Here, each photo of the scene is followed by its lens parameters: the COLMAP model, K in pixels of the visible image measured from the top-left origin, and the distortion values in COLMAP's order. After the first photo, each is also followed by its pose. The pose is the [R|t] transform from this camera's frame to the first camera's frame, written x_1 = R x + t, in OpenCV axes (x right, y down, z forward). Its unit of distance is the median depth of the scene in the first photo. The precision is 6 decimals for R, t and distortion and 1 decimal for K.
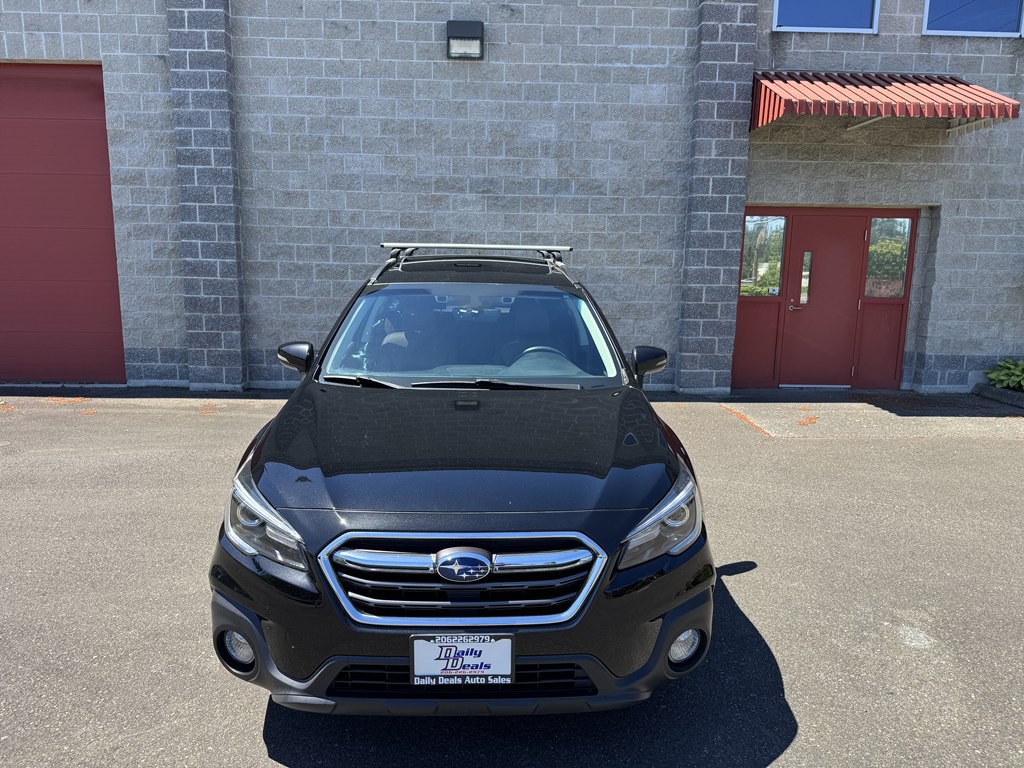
lens RADIAL K [[705.2, 0, 509.7], [0, 705.2, 408.8], [0, 0, 1]] dist [0.013407, -0.035028]
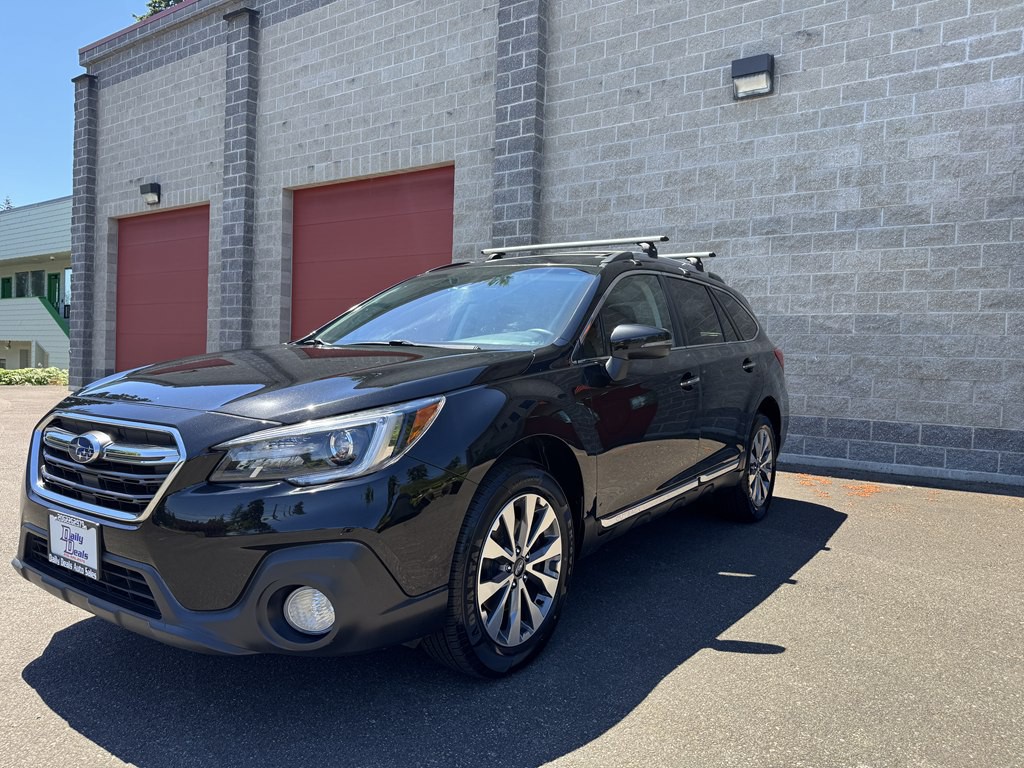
lens RADIAL K [[705.2, 0, 509.8], [0, 705.2, 408.7], [0, 0, 1]] dist [0.013407, -0.035028]
pose [[0.802295, 0.047301, -0.595051, 0.247892], [-0.133208, 0.985905, -0.101231, 0.046414], [0.581875, 0.160483, 0.797287, 0.133940]]
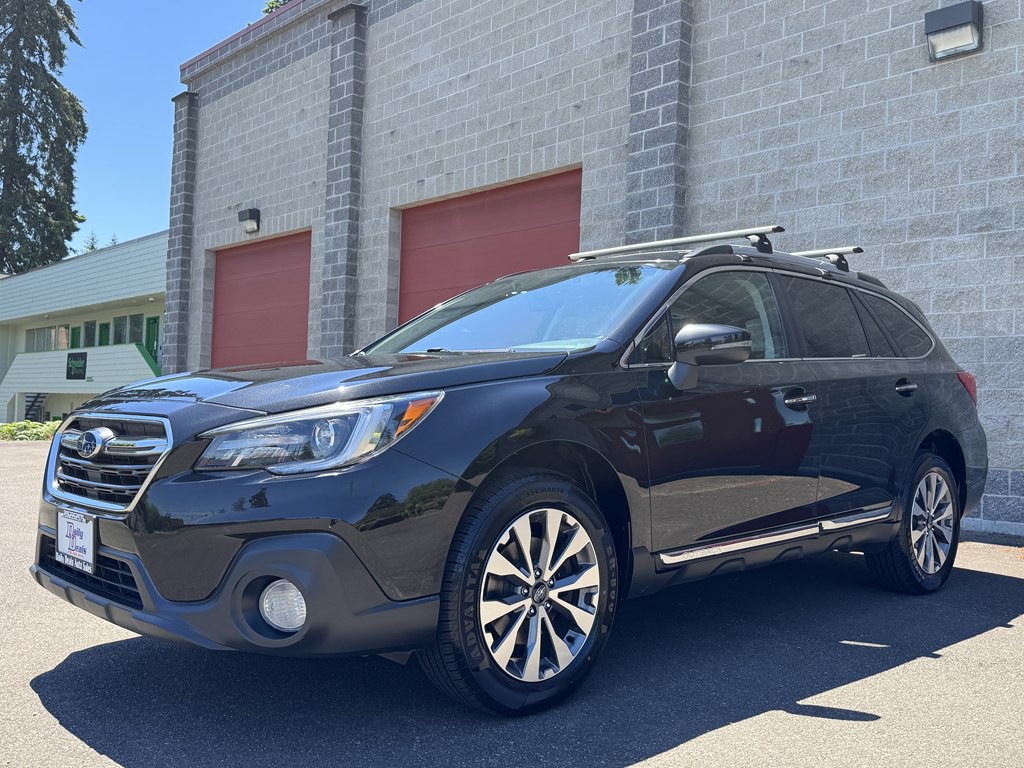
lens RADIAL K [[897.1, 0, 505.9], [0, 897.1, 423.9], [0, 0, 1]] dist [0.051757, -0.107285]
pose [[0.665515, 0.009756, -0.746321, 0.312673], [-0.163888, 0.977422, -0.133367, 0.066194], [0.728170, 0.211070, 0.652088, 0.145173]]
